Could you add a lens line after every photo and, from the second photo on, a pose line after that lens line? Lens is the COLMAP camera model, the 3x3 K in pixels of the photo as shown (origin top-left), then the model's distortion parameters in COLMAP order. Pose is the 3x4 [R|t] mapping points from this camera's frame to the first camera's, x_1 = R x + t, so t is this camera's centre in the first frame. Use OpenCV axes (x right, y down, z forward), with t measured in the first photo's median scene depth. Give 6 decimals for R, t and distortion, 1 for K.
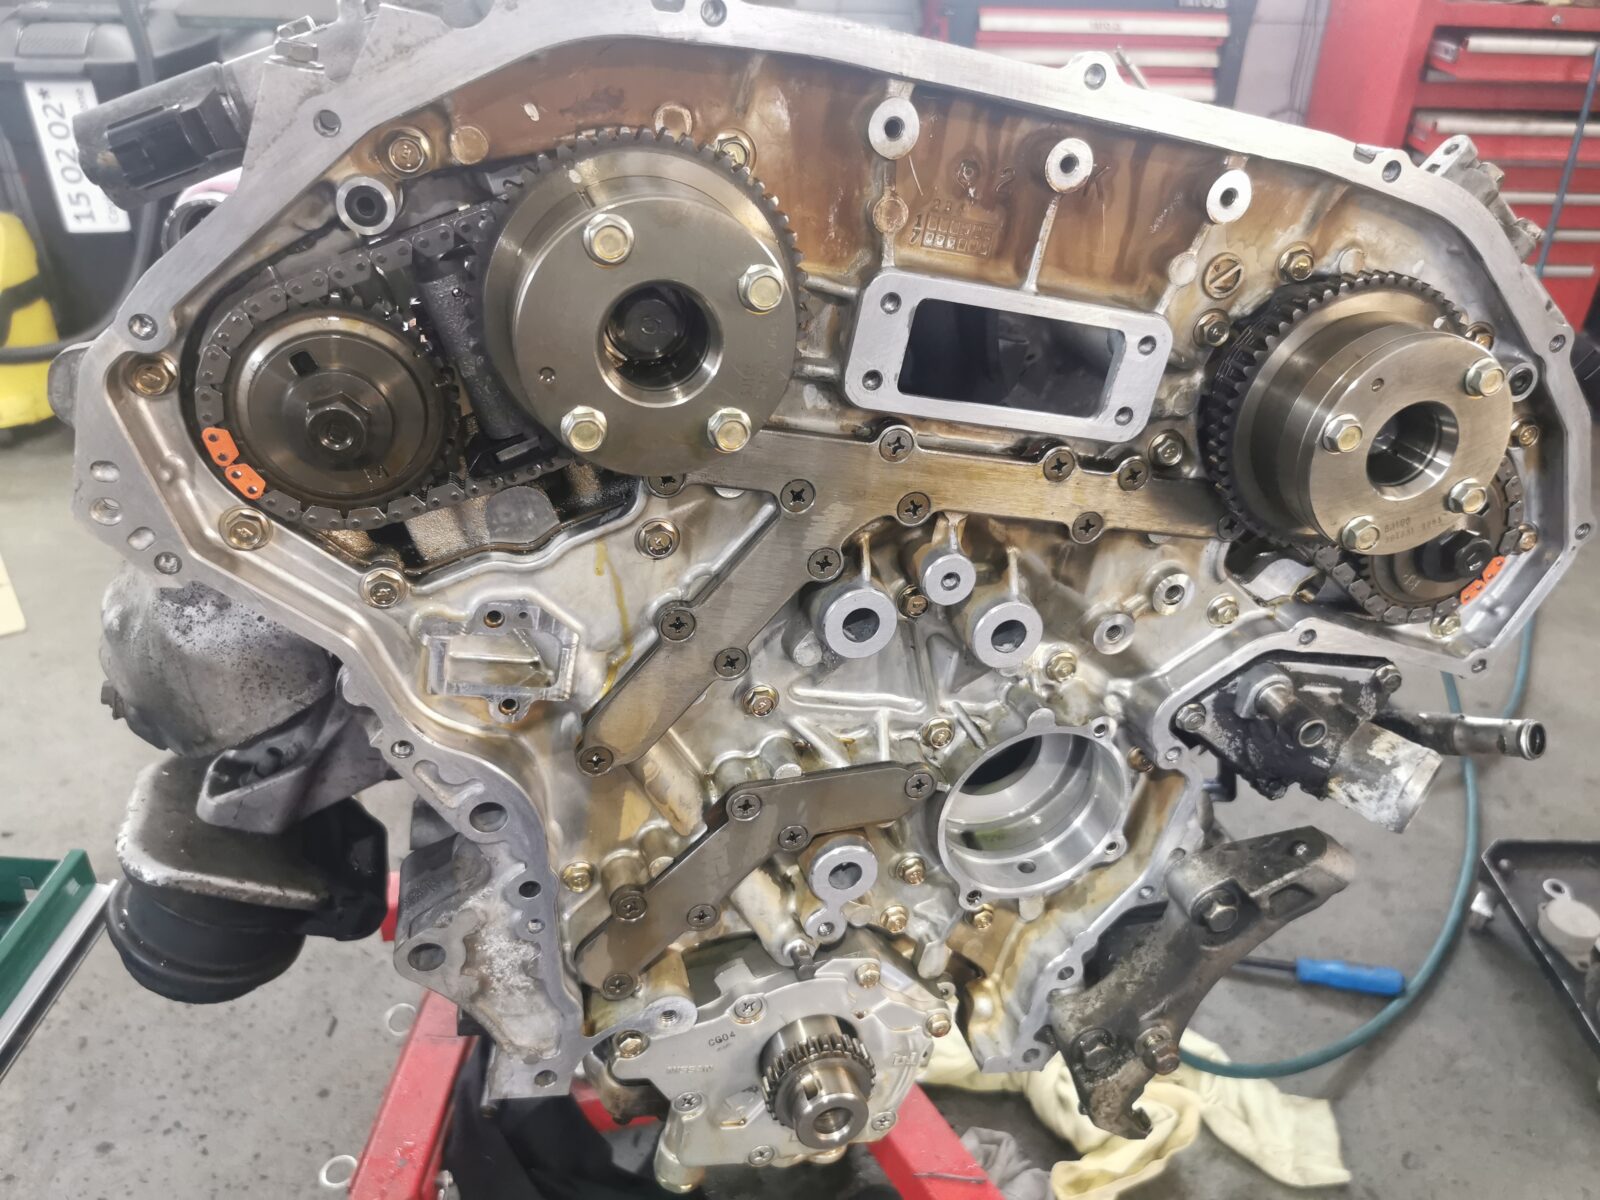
lens RADIAL K [[1245.1, 0, 798.5], [0, 1245.1, 605.3], [0, 0, 1]] dist [0.054485, -0.086313]
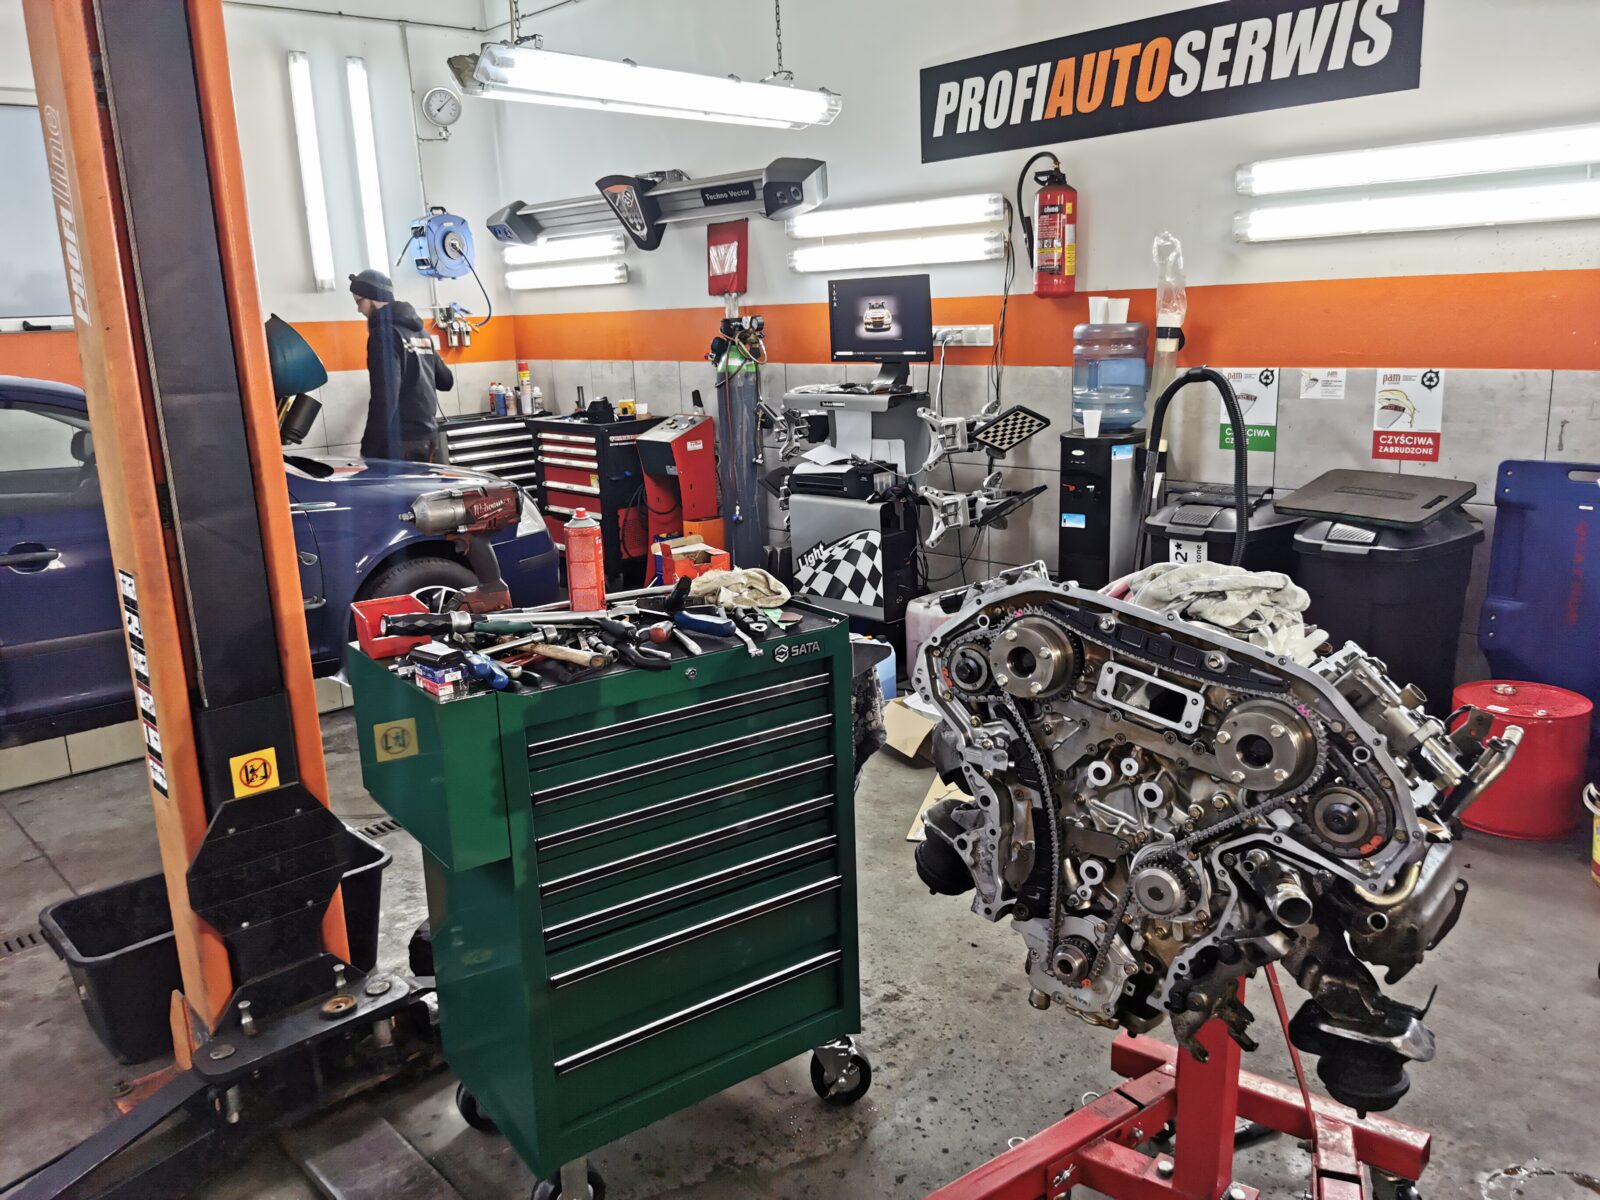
lens RADIAL K [[1245.1, 0, 798.5], [0, 1245.1, 605.3], [0, 0, 1]] dist [0.054485, -0.086313]
pose [[0.616192, 0.128653, -0.777018, 1.723554], [-0.371883, 0.917192, -0.143049, 0.313722], [0.694270, 0.377105, 0.613010, -1.372110]]
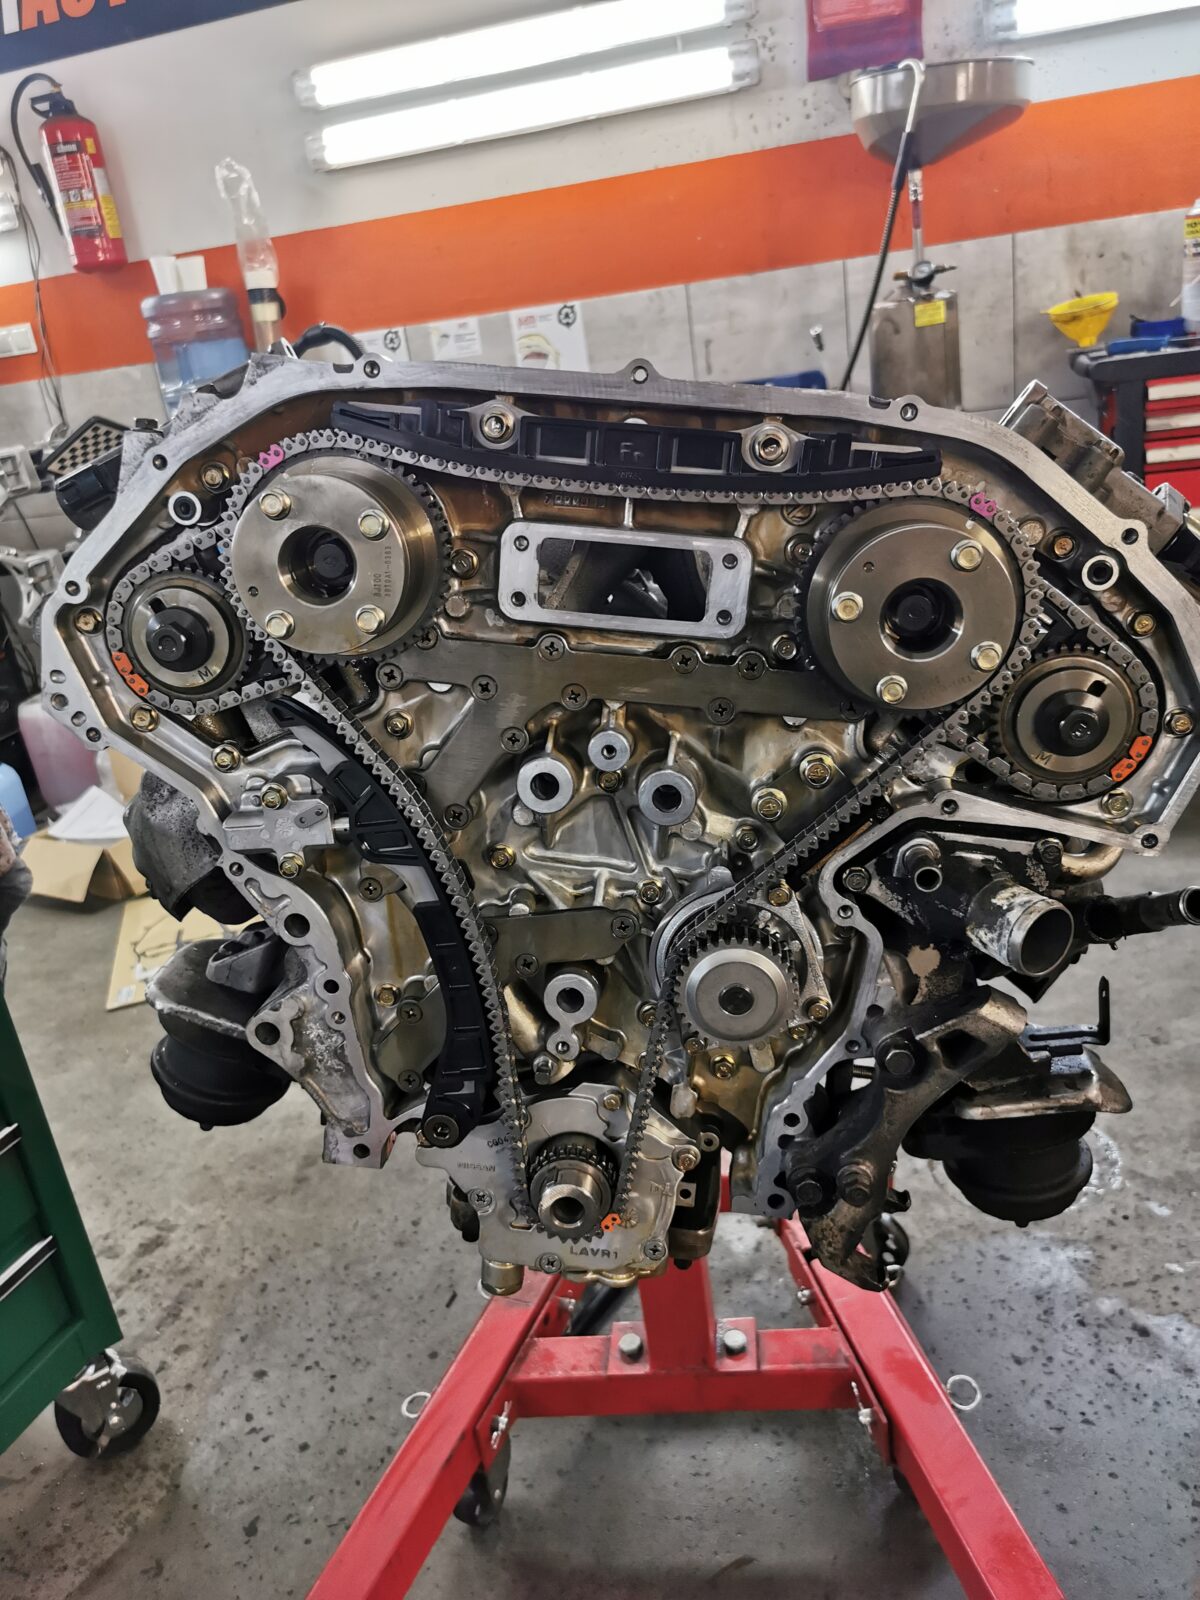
lens RADIAL K [[1245.1, 0, 601.9], [0, 1245.1, 791.5], [0, 0, 1]] dist [0.054485, -0.086313]
pose [[0.929629, -0.032315, -0.367077, 0.547758], [-0.034826, 0.983984, -0.174820, 0.231678], [0.366847, 0.175301, 0.913615, -0.187605]]
